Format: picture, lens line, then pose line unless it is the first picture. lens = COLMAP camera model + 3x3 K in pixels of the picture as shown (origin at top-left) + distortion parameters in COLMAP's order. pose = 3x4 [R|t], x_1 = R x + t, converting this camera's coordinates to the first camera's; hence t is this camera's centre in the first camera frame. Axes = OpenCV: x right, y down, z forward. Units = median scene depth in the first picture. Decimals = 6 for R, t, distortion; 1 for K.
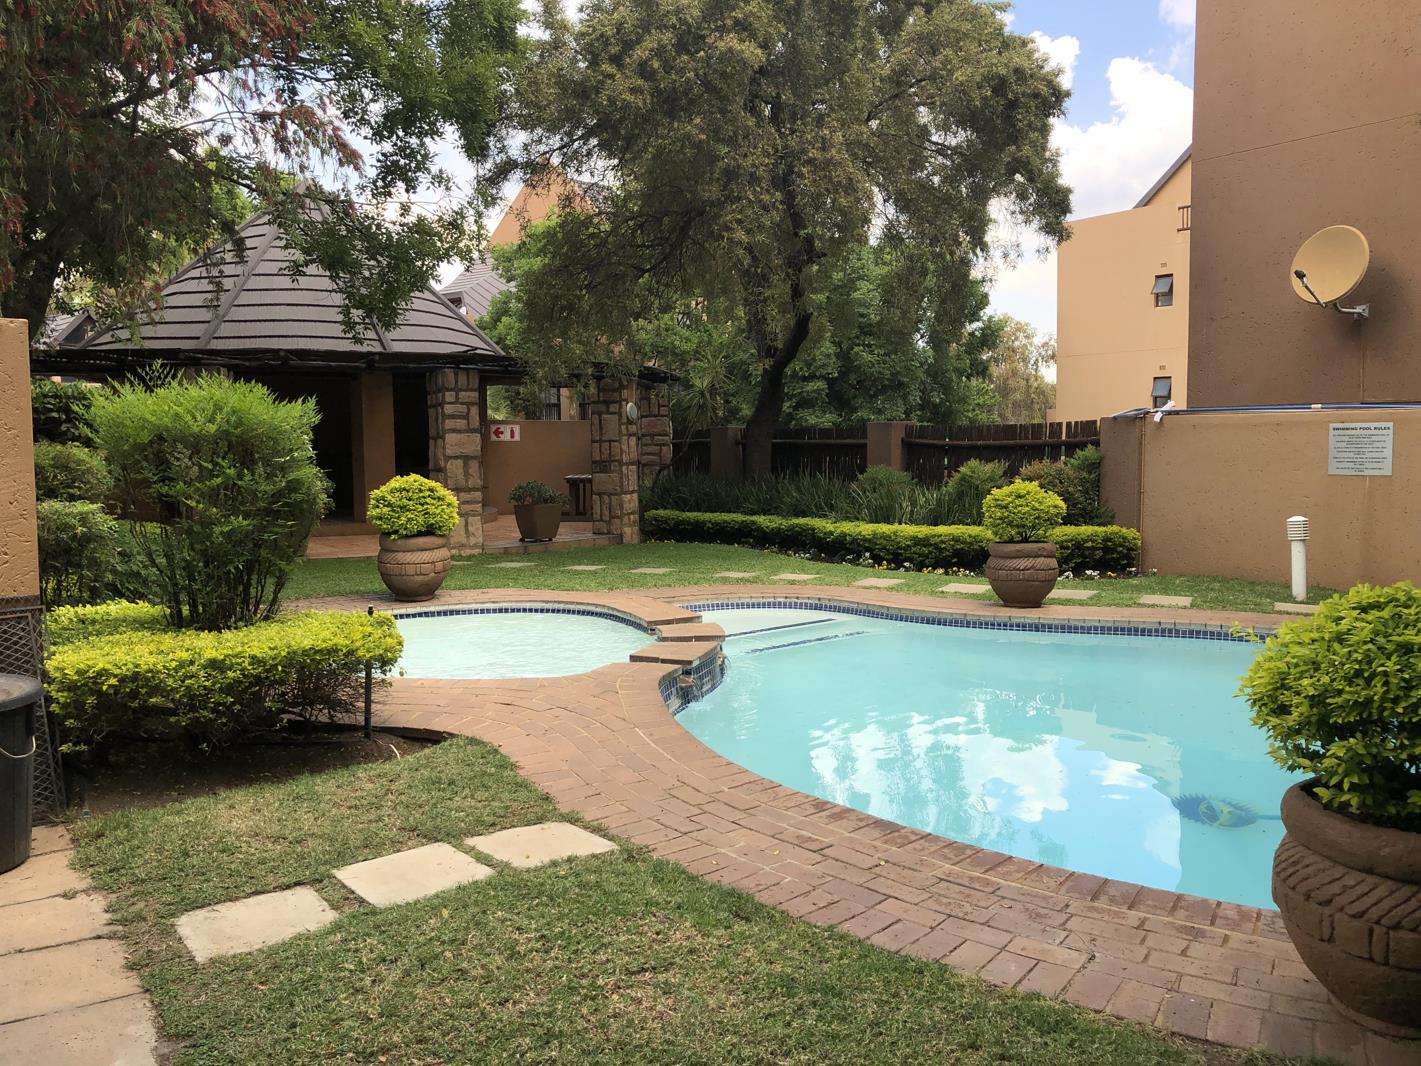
lens RADIAL K [[1153.5, 0, 710.5], [0, 1153.5, 533.0], [0, 0, 1]] dist [0.085032, -0.226650]
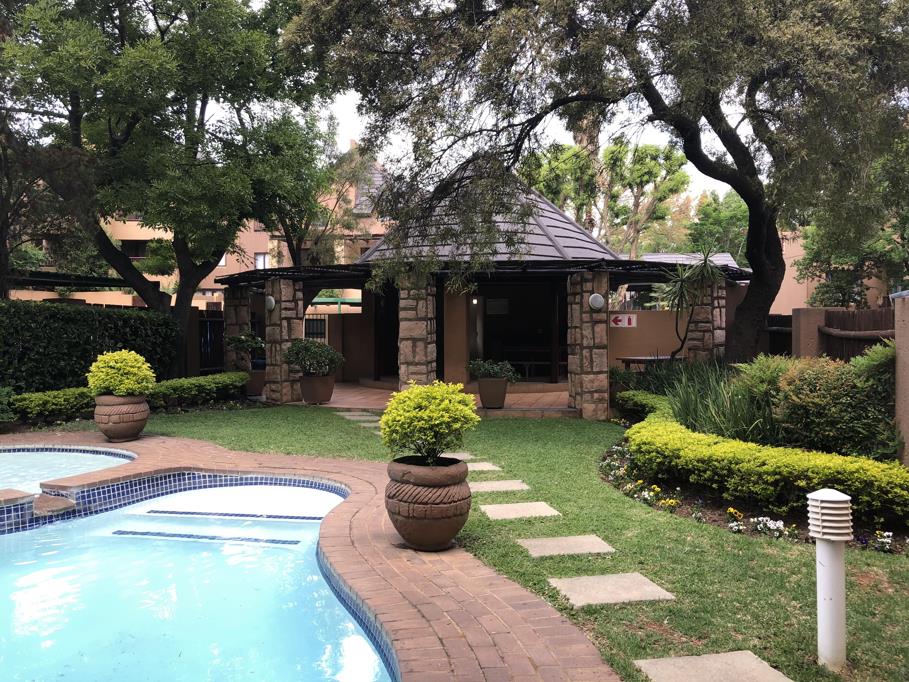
lens RADIAL K [[737.9, 0, 454.5], [0, 737.9, 341.0], [0, 0, 1]] dist [0.085032, -0.226650]
pose [[0.598134, 0.019116, -0.801168, 0.432017], [-0.067188, 0.997392, -0.026363, -0.038806], [0.798575, 0.069598, 0.597858, 0.466588]]
